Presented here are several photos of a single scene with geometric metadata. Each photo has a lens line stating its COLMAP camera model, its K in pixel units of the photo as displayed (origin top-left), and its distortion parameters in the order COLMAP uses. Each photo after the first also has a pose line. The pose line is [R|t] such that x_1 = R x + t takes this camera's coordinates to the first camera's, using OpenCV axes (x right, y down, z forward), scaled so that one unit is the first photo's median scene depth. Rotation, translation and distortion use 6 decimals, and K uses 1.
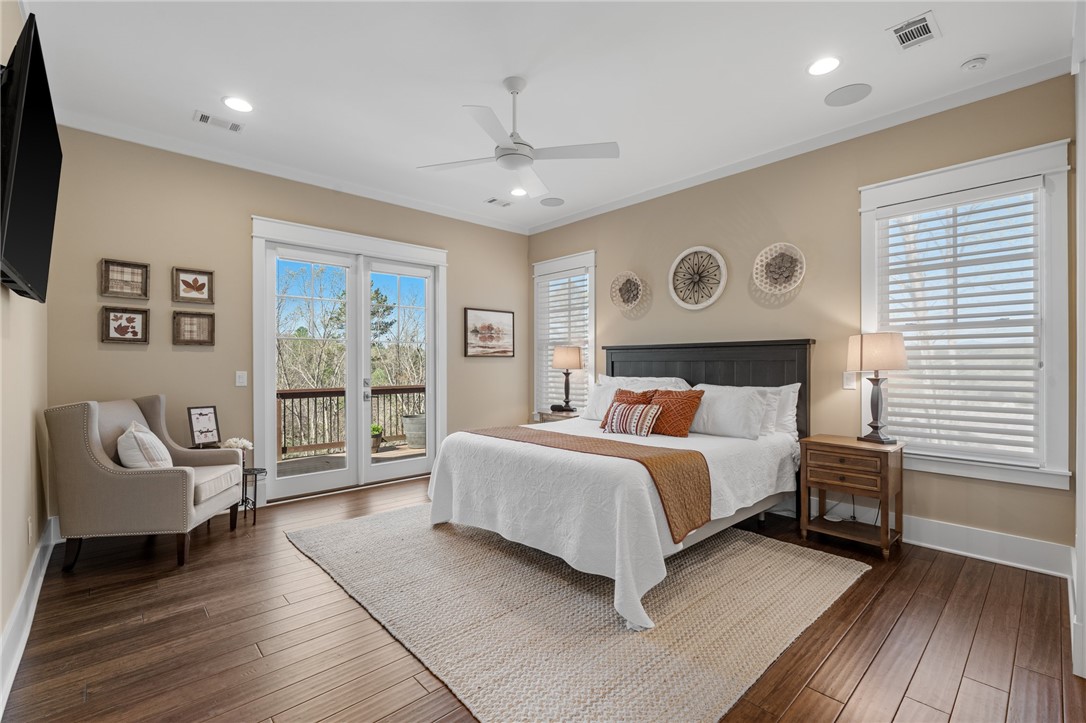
lens RADIAL K [[474.9, 0, 545.6], [0, 474.9, 364.0], [0, 0, 1]] dist [-0.001787, -0.000158]
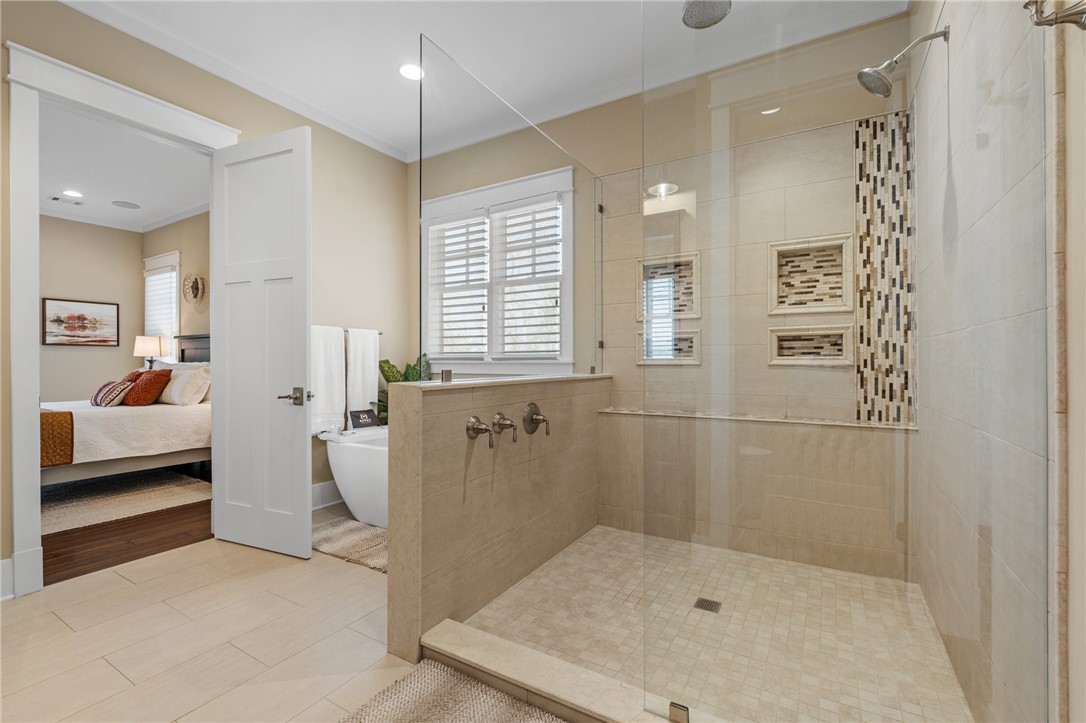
lens RADIAL K [[474.9, 0, 543.5], [0, 474.9, 360.5], [0, 0, 1]] dist [-0.001787, -0.000158]
pose [[0.956551, 0.000472, 0.291566, 0.564808], [0.001339, 0.999981, -0.006014, 0.026142], [-0.291564, 0.006144, 0.956532, -0.303699]]
